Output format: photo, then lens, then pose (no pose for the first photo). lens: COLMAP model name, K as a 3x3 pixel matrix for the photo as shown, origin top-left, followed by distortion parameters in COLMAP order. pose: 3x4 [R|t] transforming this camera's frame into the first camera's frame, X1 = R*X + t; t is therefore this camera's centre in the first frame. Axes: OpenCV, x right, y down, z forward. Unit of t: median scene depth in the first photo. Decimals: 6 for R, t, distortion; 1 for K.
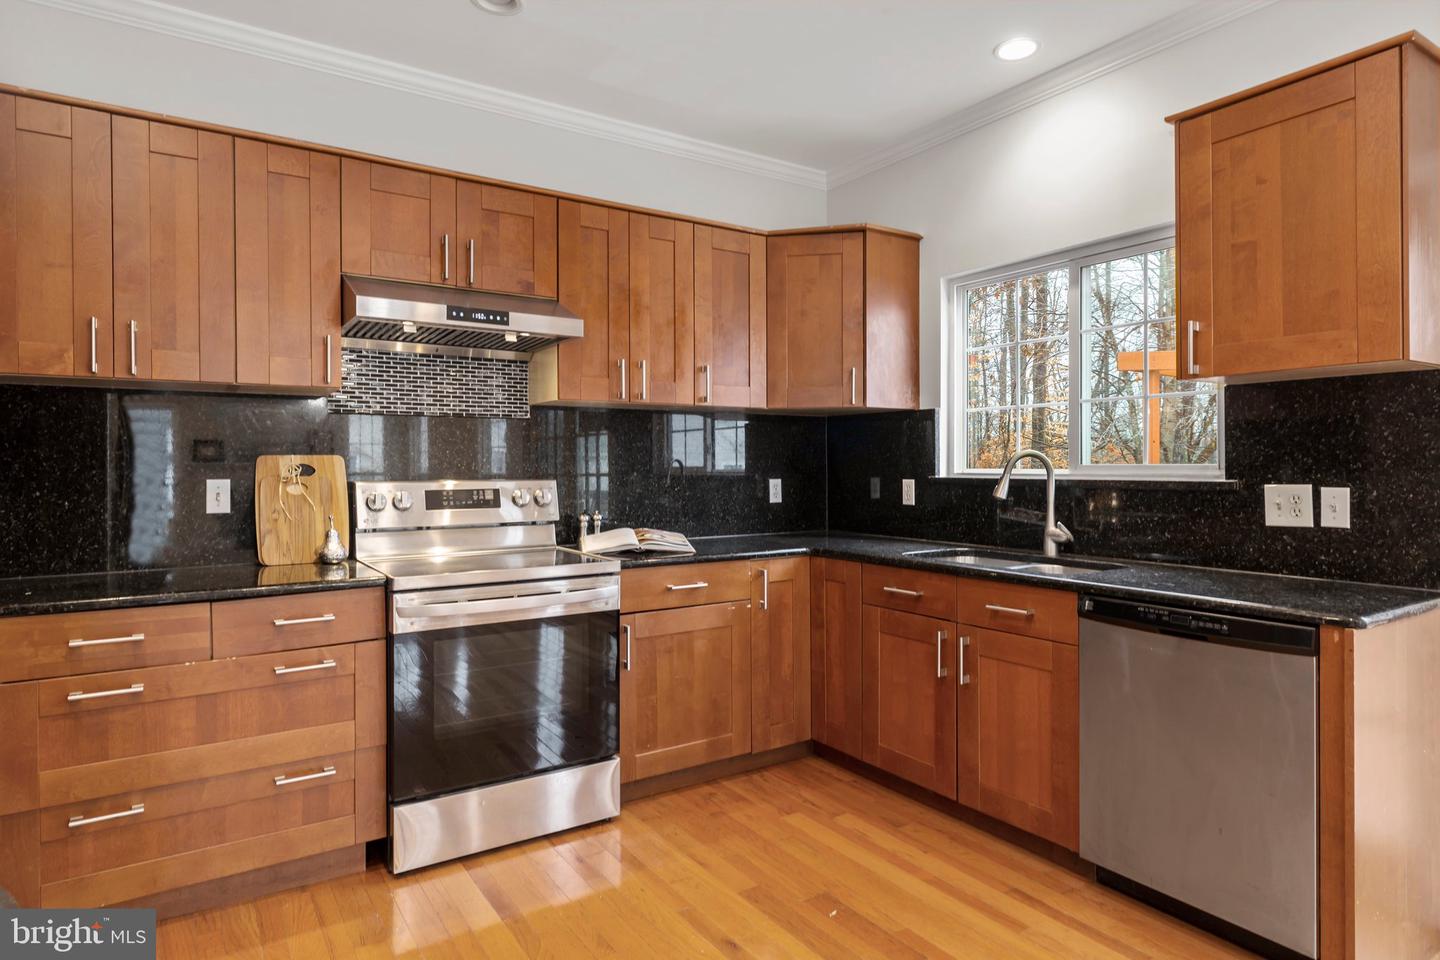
lens RADIAL K [[824.6, 0, 723.9], [0, 824.6, 474.6], [0, 0, 1]] dist [0.001670, -0.000240]
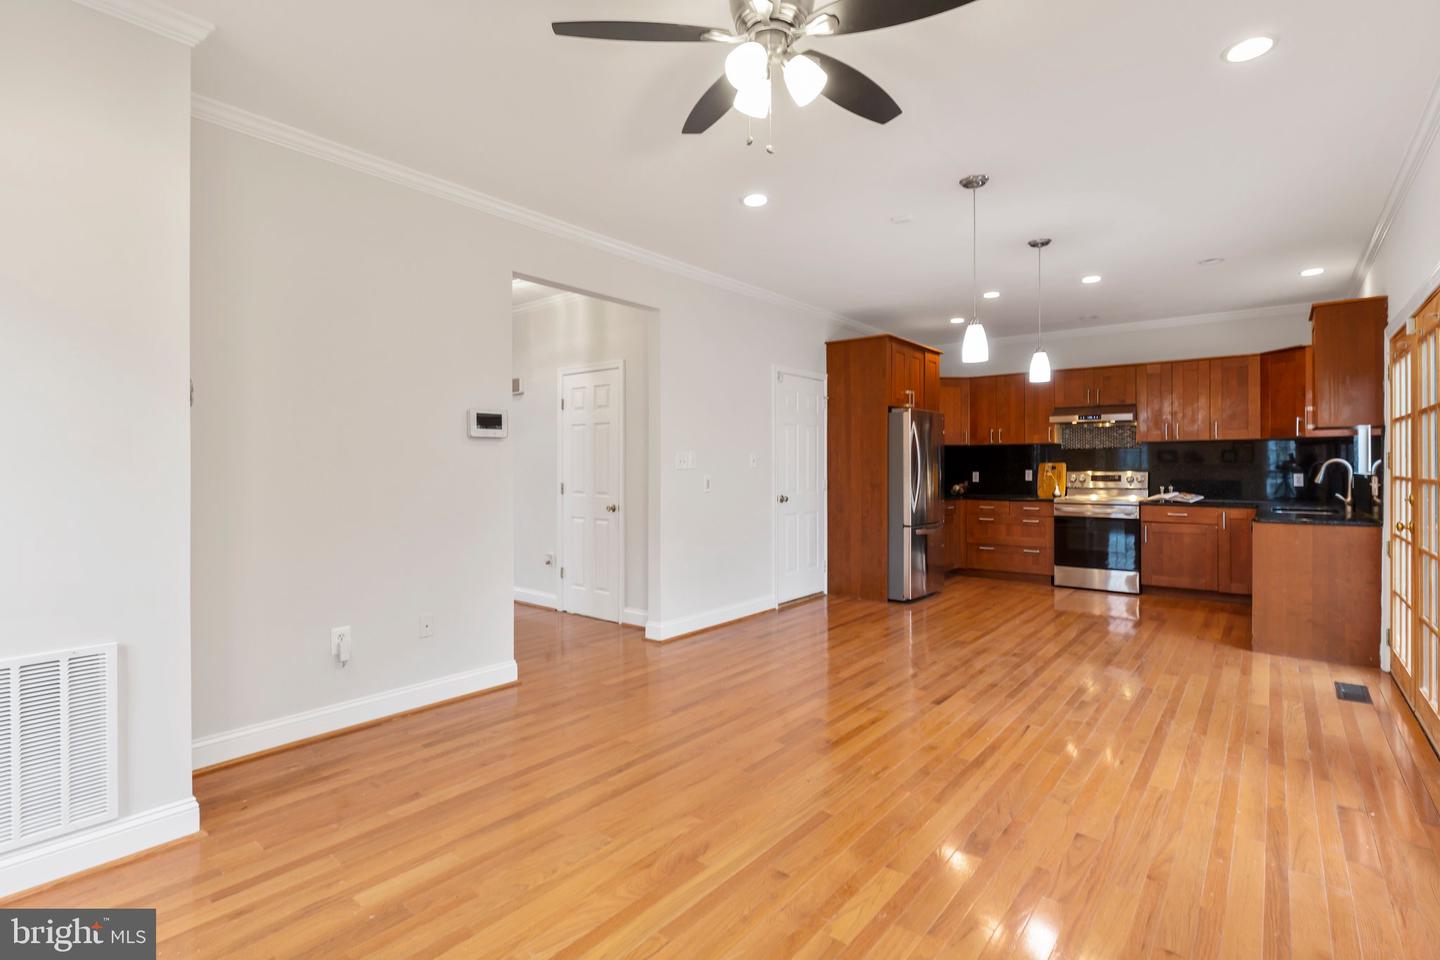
lens RADIAL K [[680.9, 0, 721.4], [0, 680.9, 480.5], [0, 0, 1]] dist [-0.002303, -0.000043]
pose [[0.282853, 0.017966, -0.958995, 1.672196], [-0.012235, 0.999811, 0.015122, 0.019774], [0.959085, 0.007456, 0.283019, -0.993118]]
